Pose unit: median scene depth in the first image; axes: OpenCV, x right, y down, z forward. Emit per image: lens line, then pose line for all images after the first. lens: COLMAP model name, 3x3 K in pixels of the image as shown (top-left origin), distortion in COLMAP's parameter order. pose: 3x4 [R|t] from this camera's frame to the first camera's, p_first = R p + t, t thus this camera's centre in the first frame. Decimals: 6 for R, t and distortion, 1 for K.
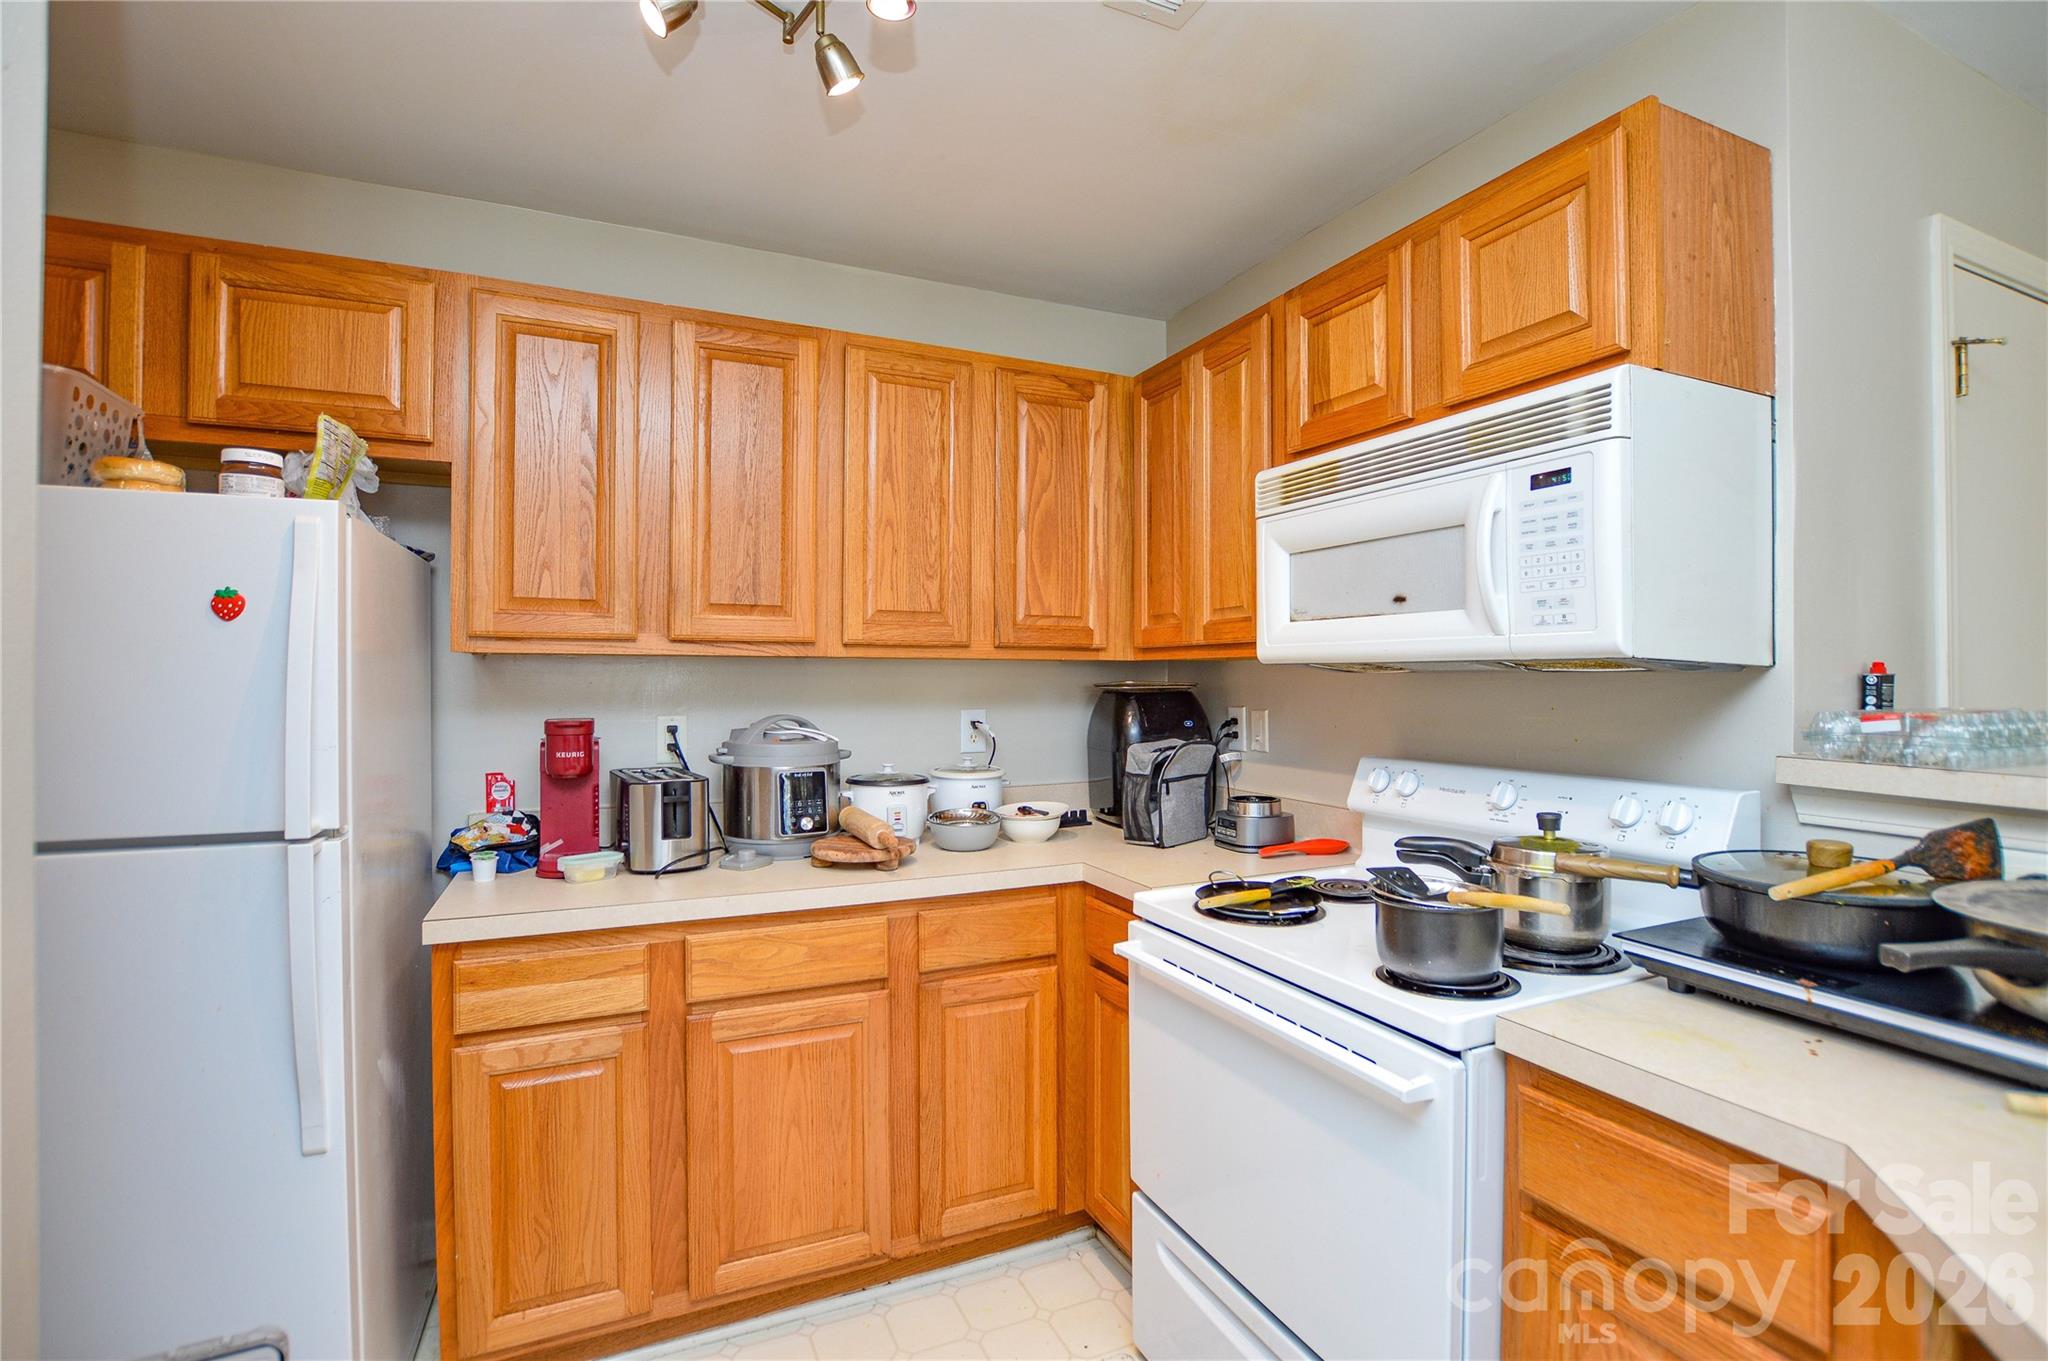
lens RADIAL K [[934.4, 0, 1024.0], [0, 934.4, 680.5], [0, 0, 1]] dist [-0.028769, 0.000237]
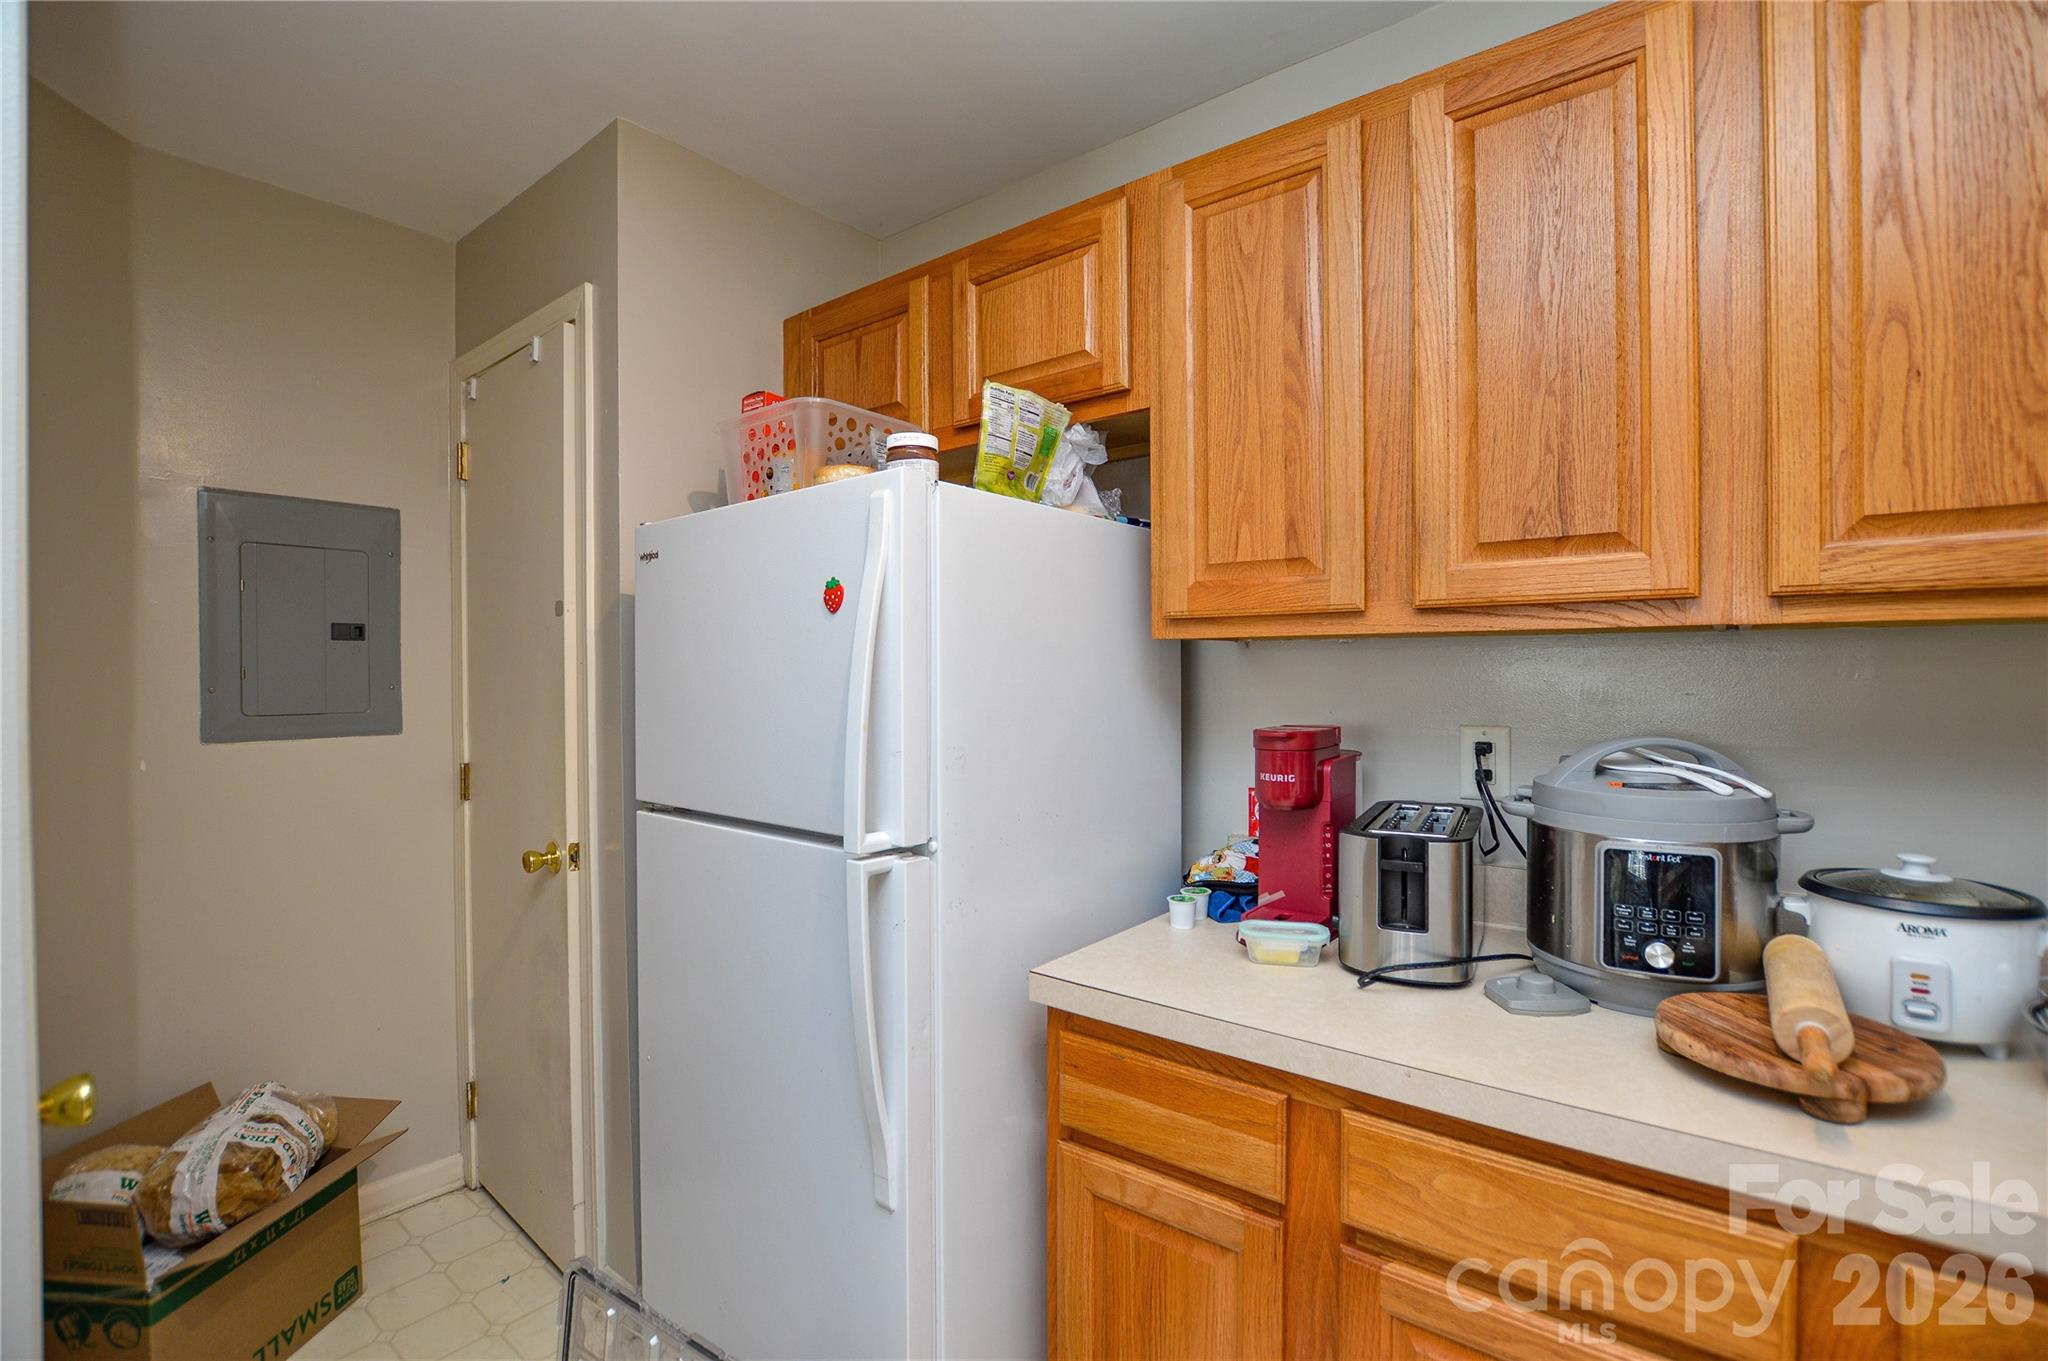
lens RADIAL K [[909.8, 0, 1013.9], [0, 909.8, 685.2], [0, 0, 1]] dist [-0.025950, 0.000776]
pose [[0.460641, 0.009353, -0.887538, 0.038716], [0.002911, 0.999923, 0.012048, -0.000633], [0.887582, -0.008133, 0.460578, 0.492696]]
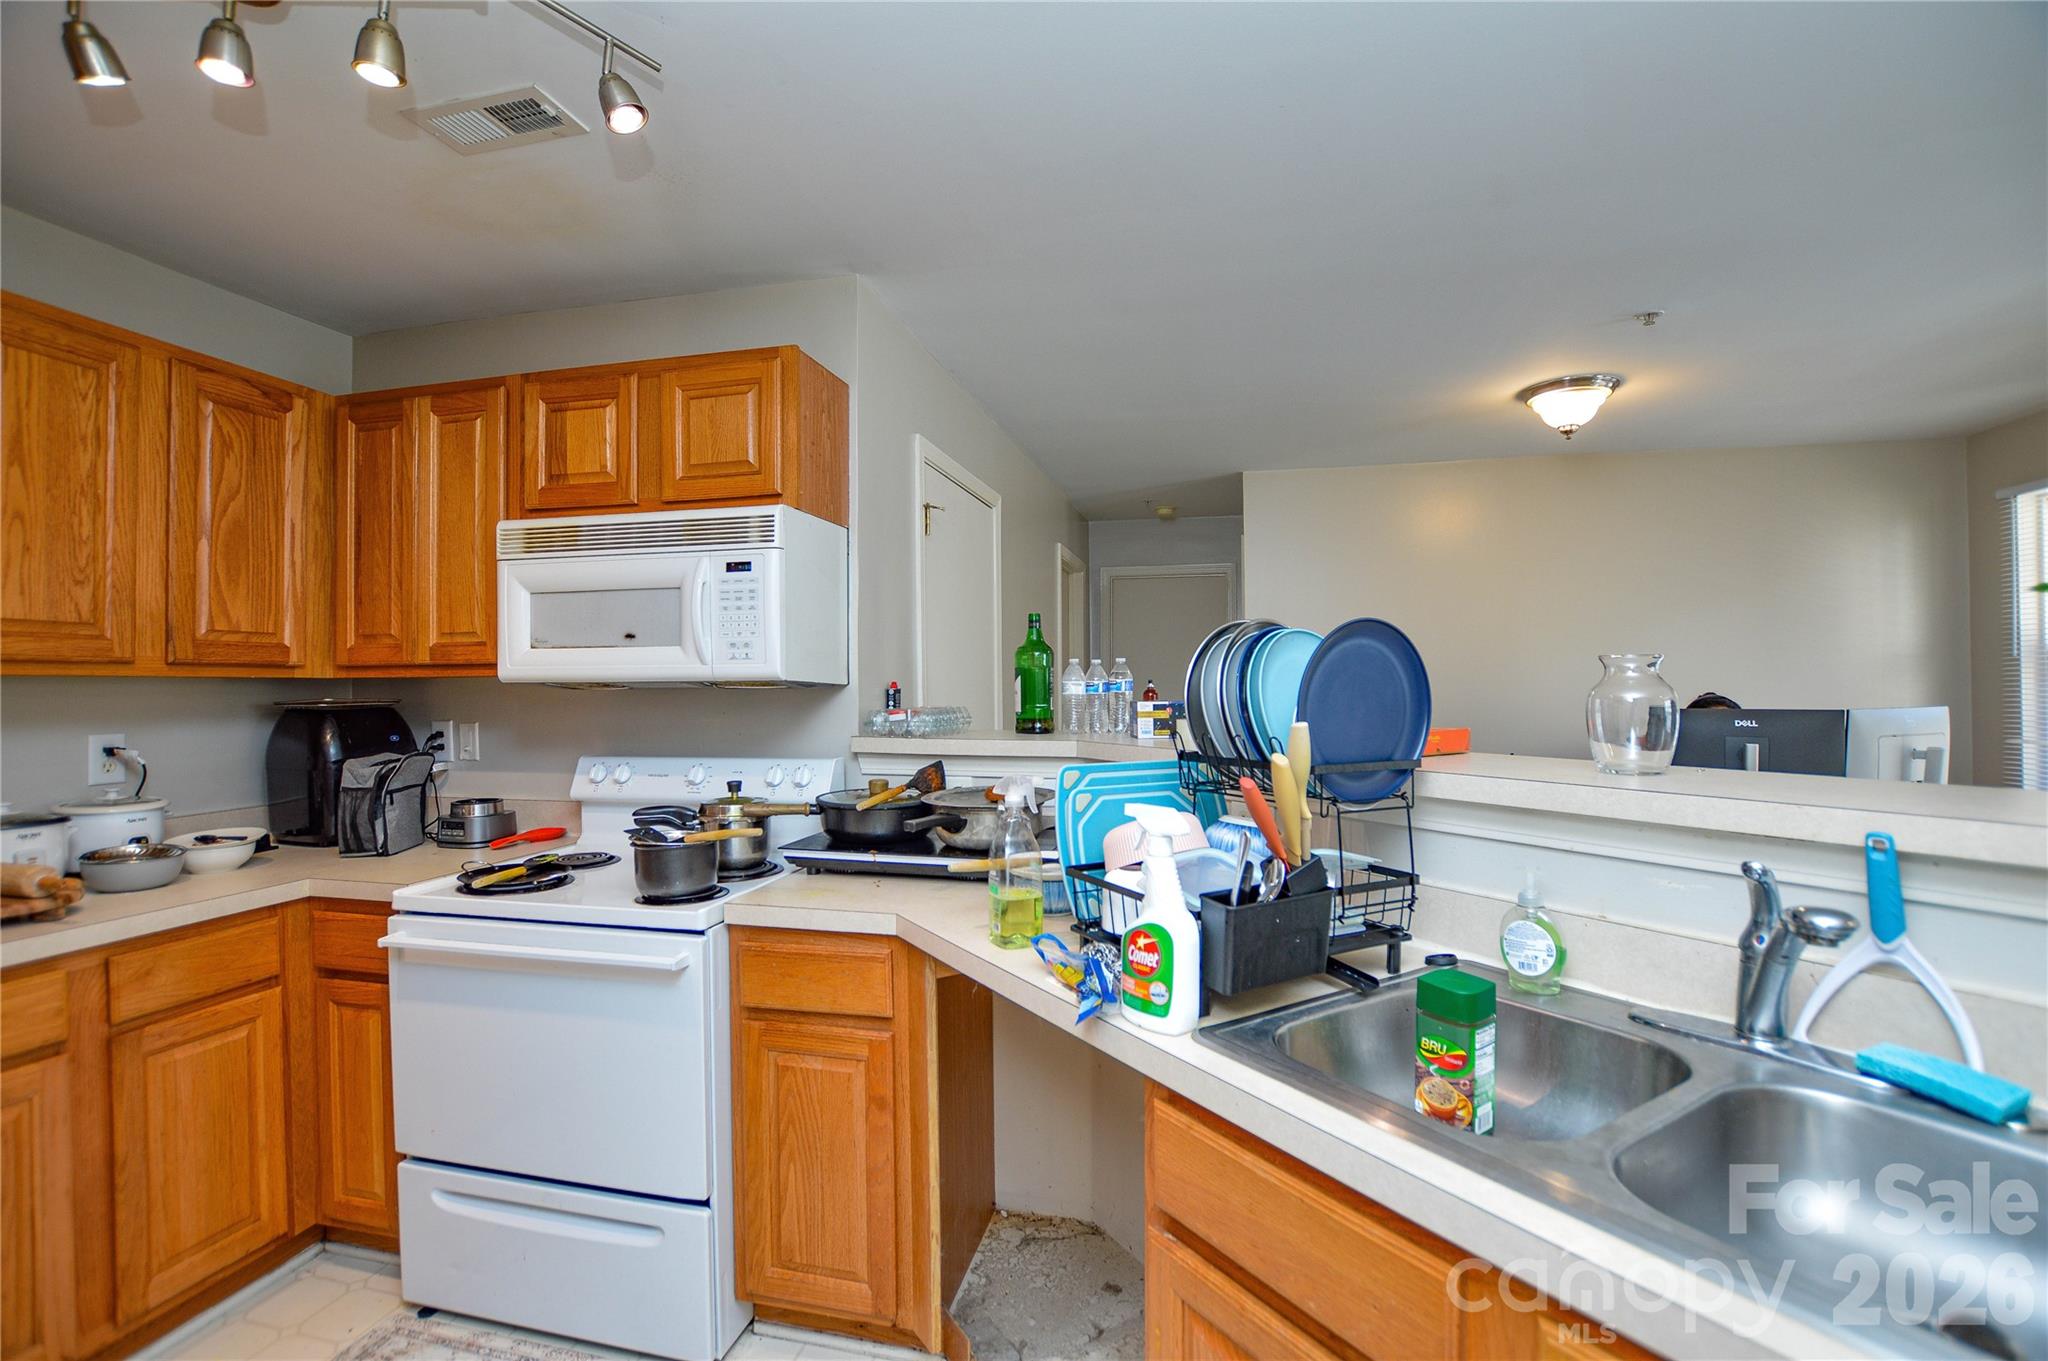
lens RADIAL K [[934.4, 0, 1024.0], [0, 934.4, 680.5], [0, 0, 1]] dist [-0.028769, 0.000237]
pose [[0.614192, -0.000856, 0.789156, -0.256688], [0.009914, 0.999929, -0.006631, -0.005992], [-0.789094, 0.011896, 0.614157, -0.238051]]
